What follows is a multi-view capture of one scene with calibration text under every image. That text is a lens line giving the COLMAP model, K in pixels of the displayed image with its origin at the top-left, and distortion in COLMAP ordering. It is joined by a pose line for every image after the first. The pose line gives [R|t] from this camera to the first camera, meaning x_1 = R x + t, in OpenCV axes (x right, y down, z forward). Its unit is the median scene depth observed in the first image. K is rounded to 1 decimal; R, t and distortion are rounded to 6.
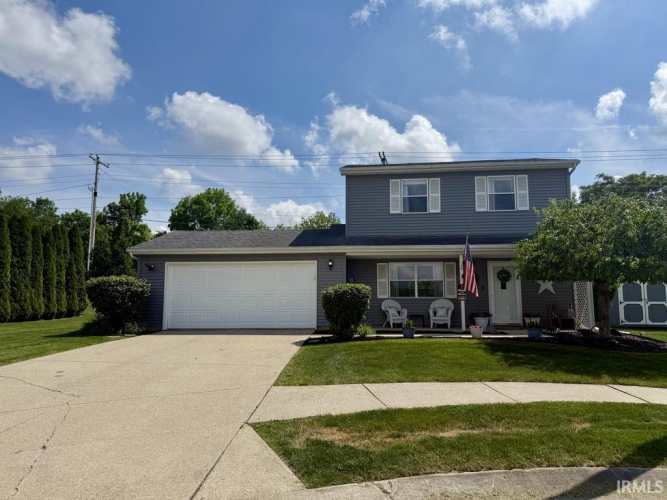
lens RADIAL K [[462.8, 0, 333.5], [0, 462.8, 250.0], [0, 0, 1]] dist [0.036503, 0.000264]
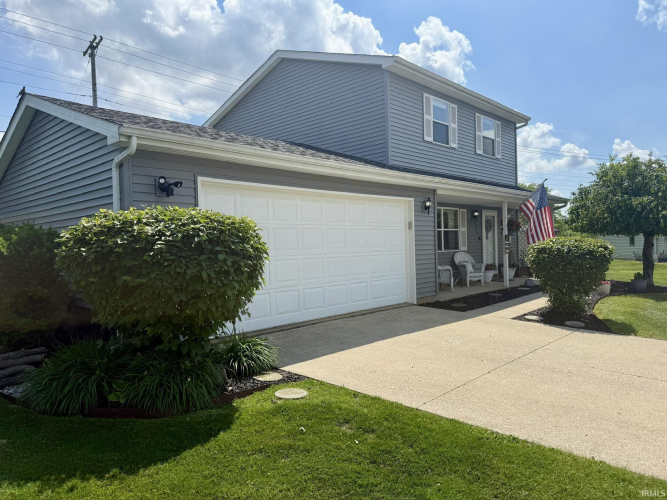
lens RADIAL K [[494.7, 0, 333.0], [0, 494.7, 237.4], [0, 0, 1]] dist [0.041338, -0.002671]
pose [[0.590879, -0.004839, 0.806745, -0.624273], [-0.074193, 0.995418, 0.060312, 0.041317], [-0.803341, -0.095492, 0.587813, 0.642735]]
